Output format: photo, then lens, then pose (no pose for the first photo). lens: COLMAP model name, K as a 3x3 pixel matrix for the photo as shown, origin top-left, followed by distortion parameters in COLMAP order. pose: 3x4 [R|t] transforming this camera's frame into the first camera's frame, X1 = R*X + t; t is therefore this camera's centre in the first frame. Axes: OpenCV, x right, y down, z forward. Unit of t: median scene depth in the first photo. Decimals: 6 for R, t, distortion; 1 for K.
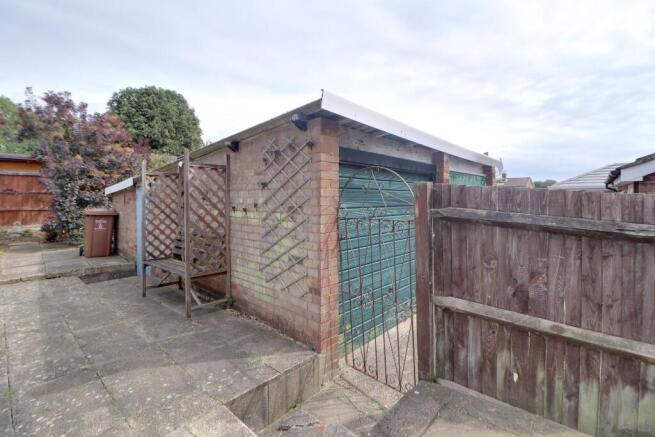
lens RADIAL K [[303.1, 0, 345.4], [0, 303.1, 199.0], [0, 0, 1]] dist [-0.003341, -0.000818]
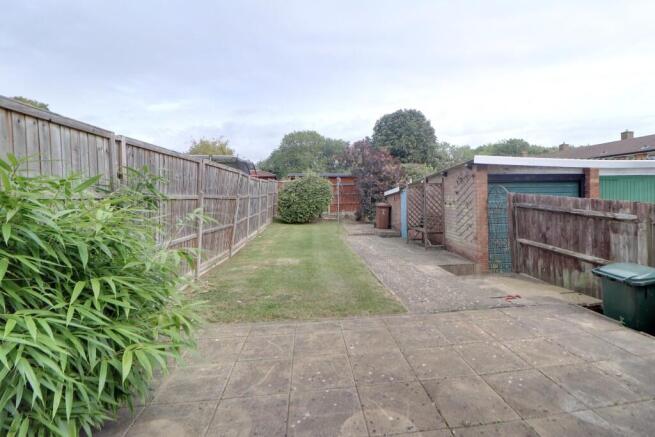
lens RADIAL K [[303.1, 0, 345.4], [0, 303.1, 199.0], [0, 0, 1]] dist [-0.003341, -0.000818]
pose [[0.737972, -0.004996, -0.674813, 0.572676], [0.014722, 0.999854, 0.008698, -0.027988], [0.674670, -0.016353, 0.737938, -1.091077]]
